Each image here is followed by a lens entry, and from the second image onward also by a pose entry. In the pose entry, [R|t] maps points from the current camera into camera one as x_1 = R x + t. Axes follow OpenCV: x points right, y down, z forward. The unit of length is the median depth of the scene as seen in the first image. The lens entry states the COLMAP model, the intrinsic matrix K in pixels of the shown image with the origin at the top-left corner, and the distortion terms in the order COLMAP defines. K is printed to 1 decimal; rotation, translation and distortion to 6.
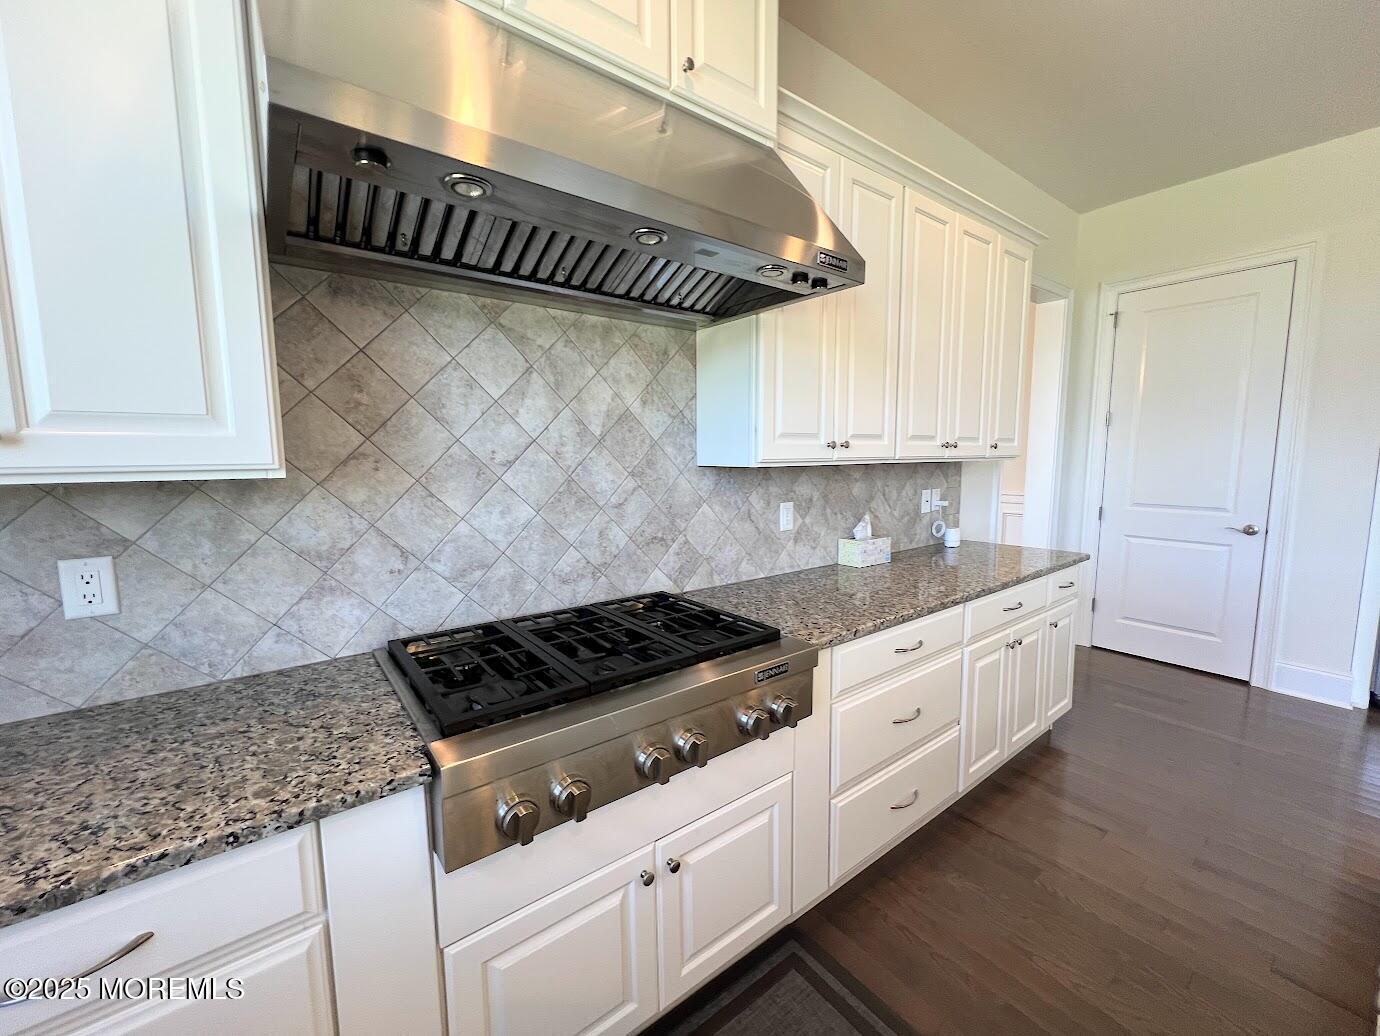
lens RADIAL K [[556.6, 0, 686.5], [0, 556.6, 517.3], [0, 0, 1]] dist [0.001878, 0.000126]
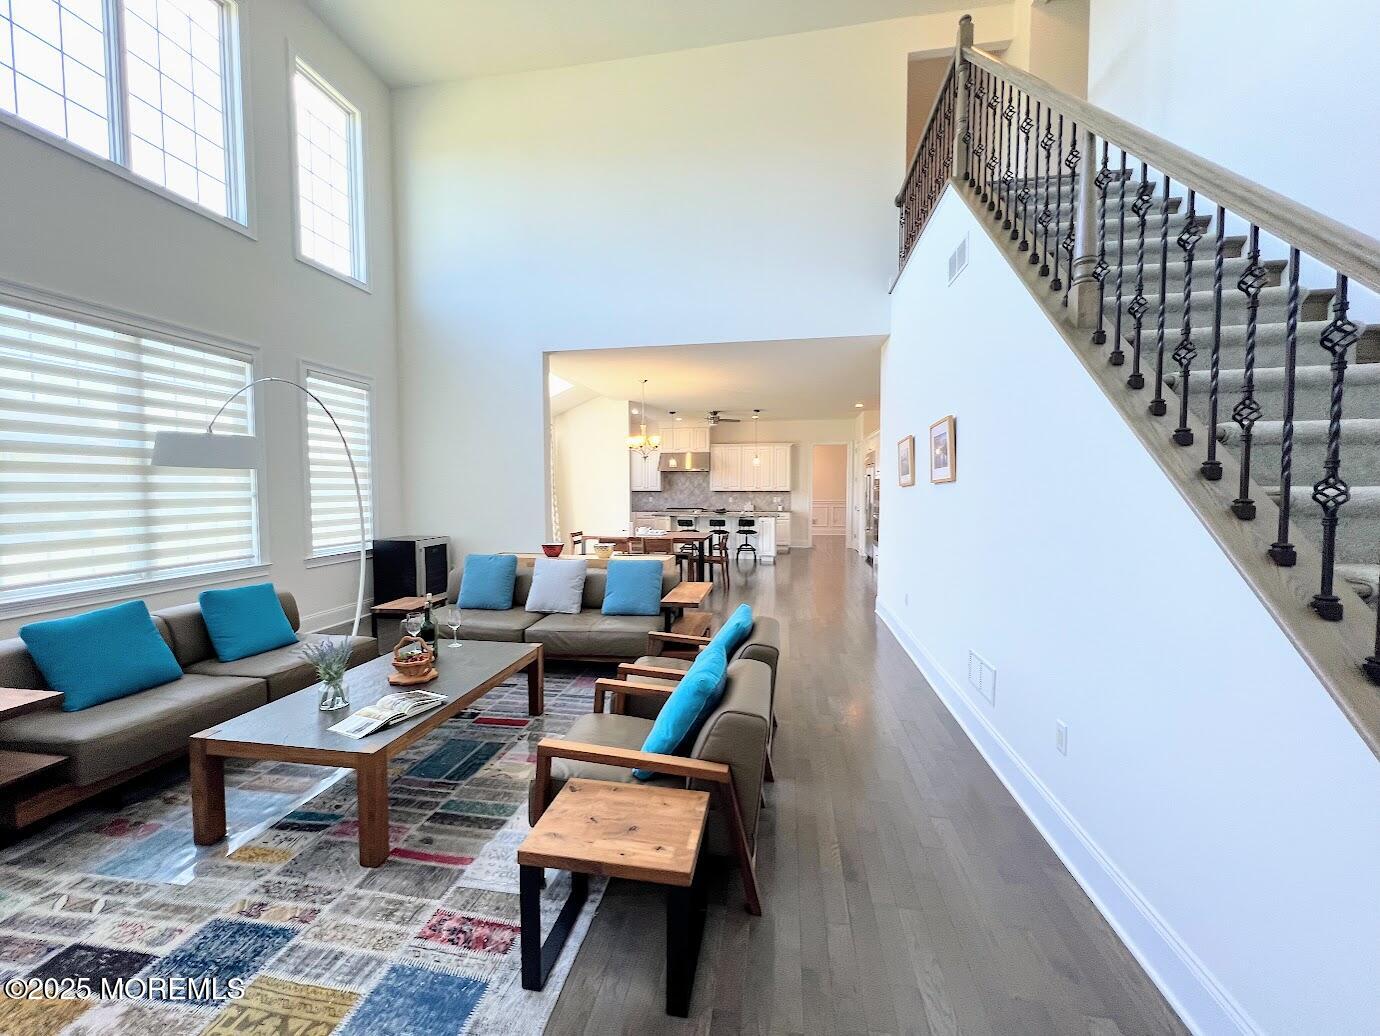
lens RADIAL K [[556.6, 0, 689.5], [0, 556.6, 516.8], [0, 0, 1]] dist [0.001878, 0.000126]
pose [[0.679125, 0.041459, -0.732851, 5.248724], [-0.084620, 0.996169, -0.022061, 0.432269], [0.729129, 0.076996, 0.680031, -4.126465]]
